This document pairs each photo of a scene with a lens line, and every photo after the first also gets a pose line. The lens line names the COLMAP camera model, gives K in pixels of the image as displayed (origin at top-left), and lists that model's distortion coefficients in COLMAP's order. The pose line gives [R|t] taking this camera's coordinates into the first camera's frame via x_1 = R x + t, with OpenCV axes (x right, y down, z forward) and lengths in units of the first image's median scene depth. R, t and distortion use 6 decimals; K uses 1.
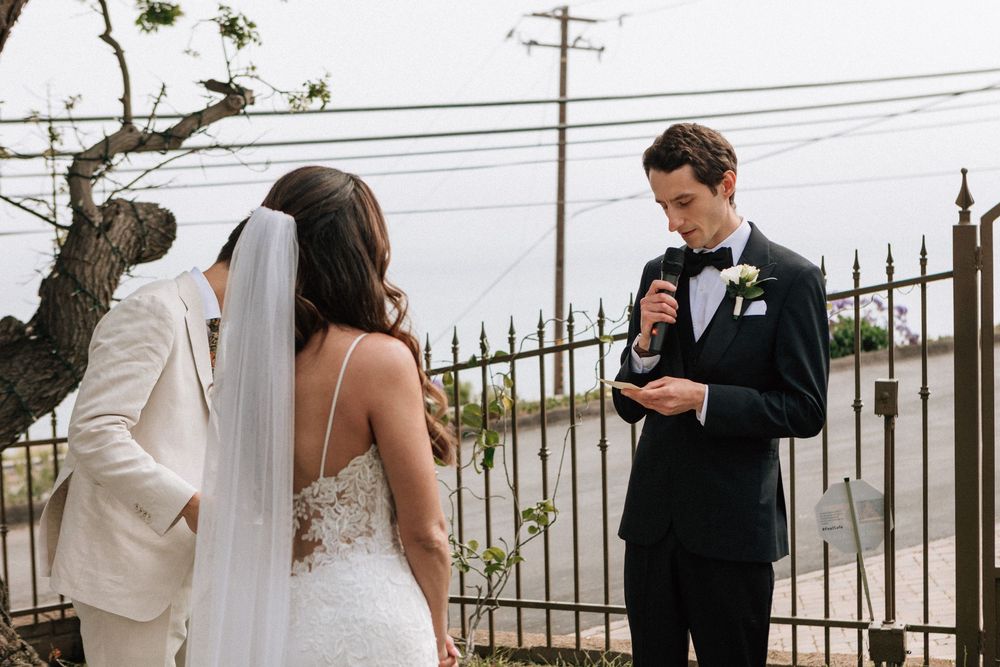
lens RADIAL K [[1483.5, 0, 501.1], [0, 1483.5, 337.2], [0, 0, 1]] dist [-0.024895, 0.000000]
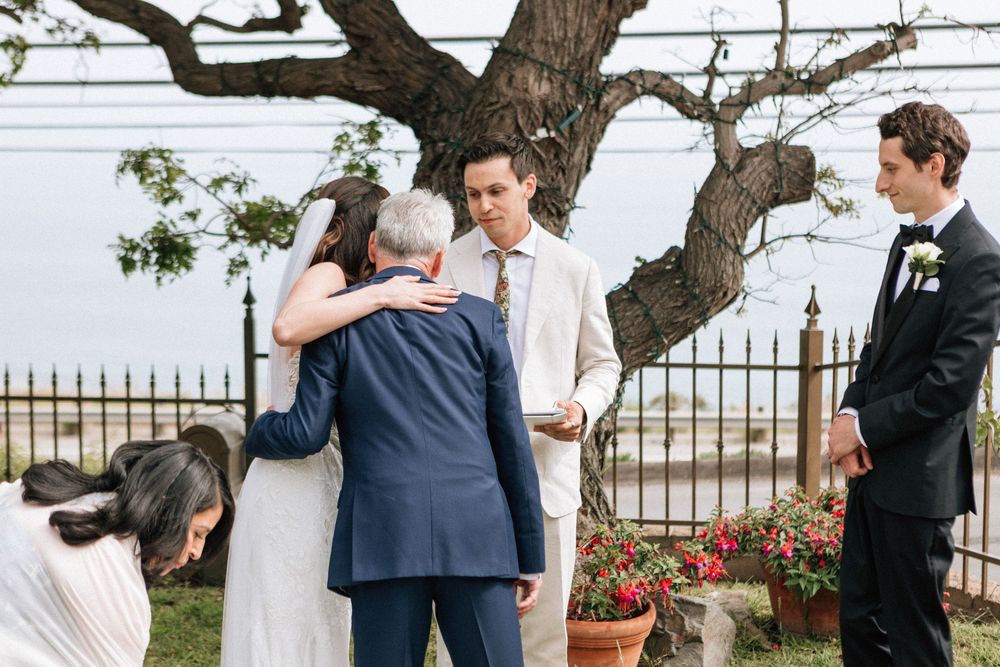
lens RADIAL K [[1868.4, 0, 494.5], [0, 1868.4, 352.4], [0, 0, 1]] dist [-0.042415, 0.000000]
pose [[0.707952, 0.105087, -0.698398, 0.562338], [-0.074415, 0.994463, 0.074201, -0.029969], [0.702329, -0.000559, 0.711852, -0.079041]]
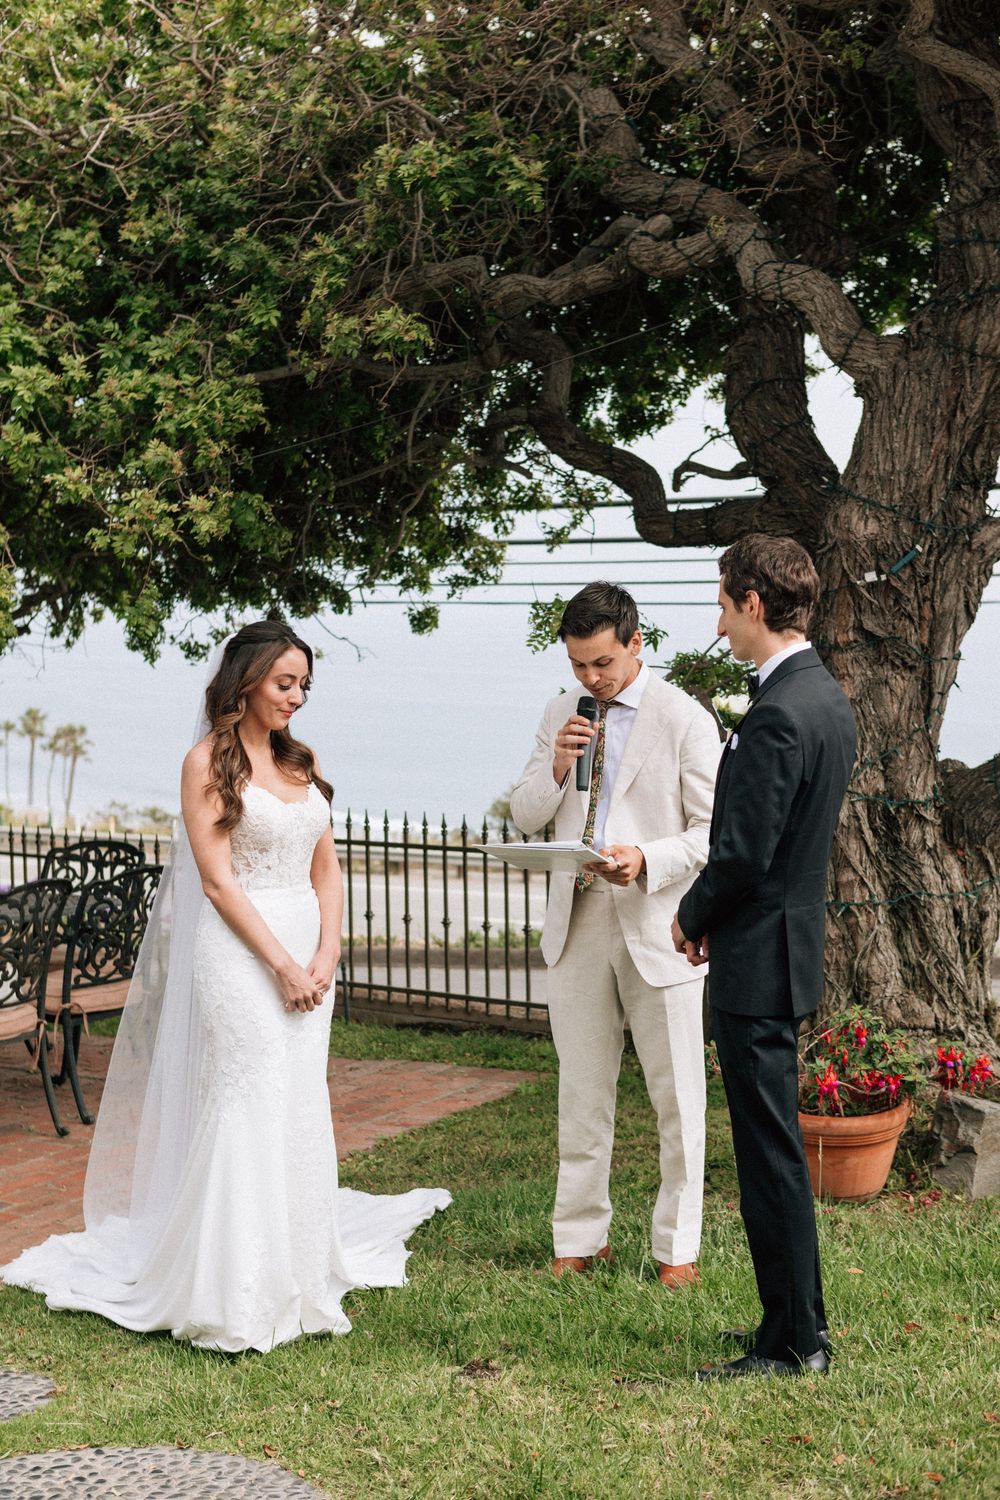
lens RADIAL K [[2012.3, 0, 499.6], [0, 2012.3, 744.9], [0, 0, 1]] dist [-0.010739, 0.000000]
pose [[0.311396, 0.086433, -0.946341, 0.800558], [-0.065150, 0.995454, 0.069481, -0.054682], [0.948044, 0.040018, 0.315611, 0.246203]]
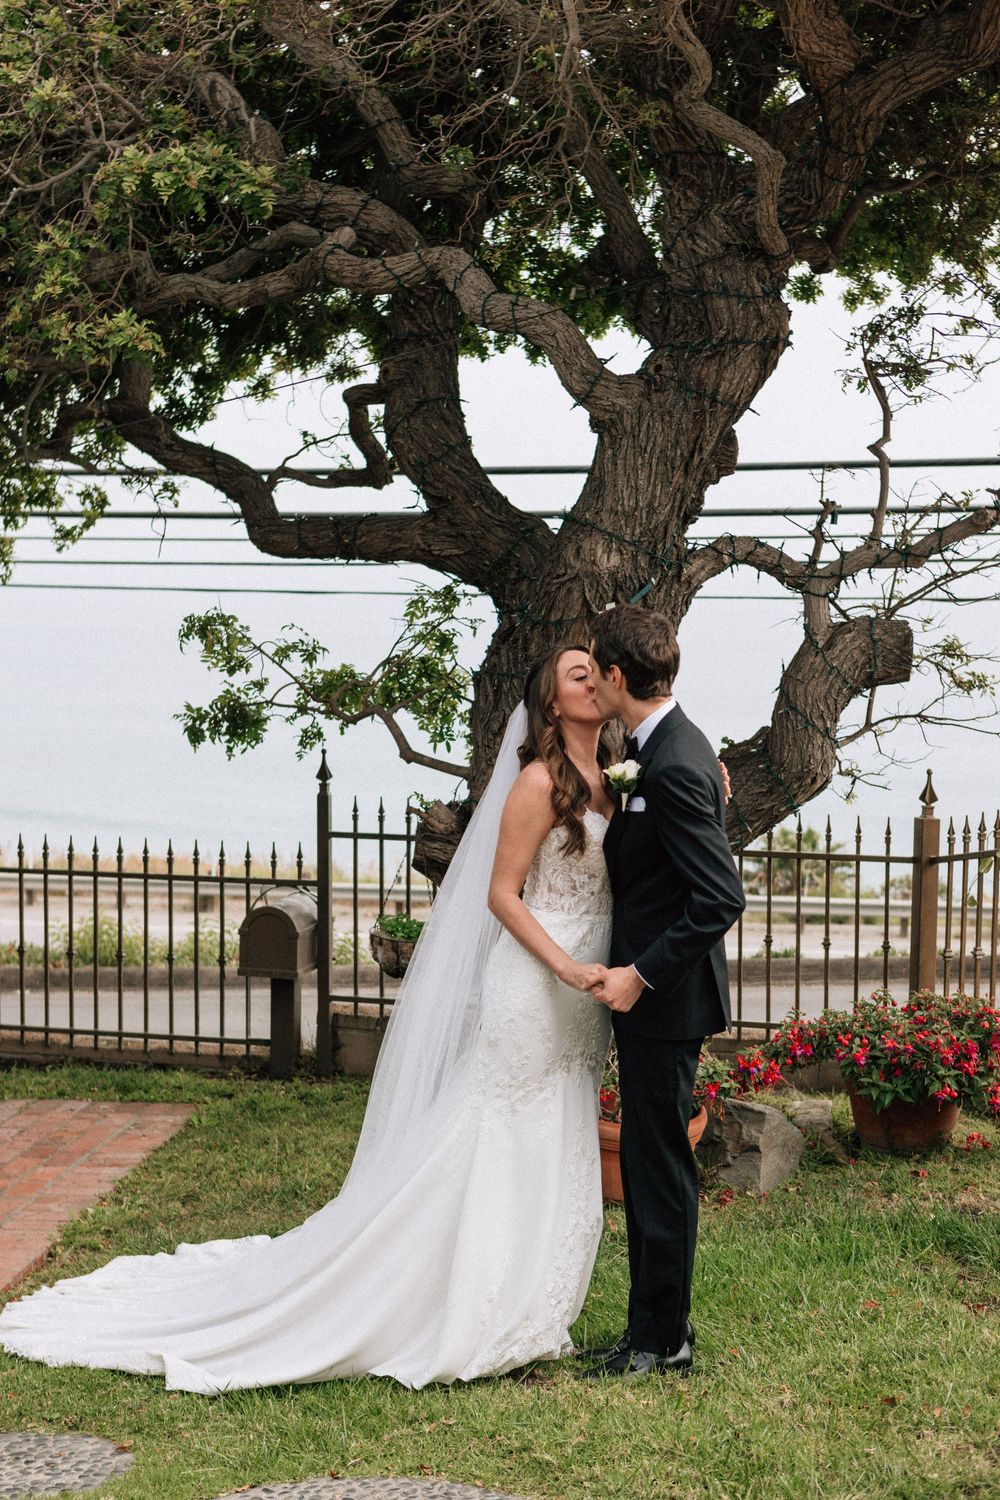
lens RADIAL K [[2225.3, 0, 449.8], [0, 2225.3, 783.1], [0, 0, 1]] dist [-0.024895, 0.000000]
pose [[0.621974, 0.104741, -0.776001, 0.741352], [-0.084310, 0.994210, 0.066618, -0.061217], [0.778486, 0.023989, 0.627204, -0.127395]]
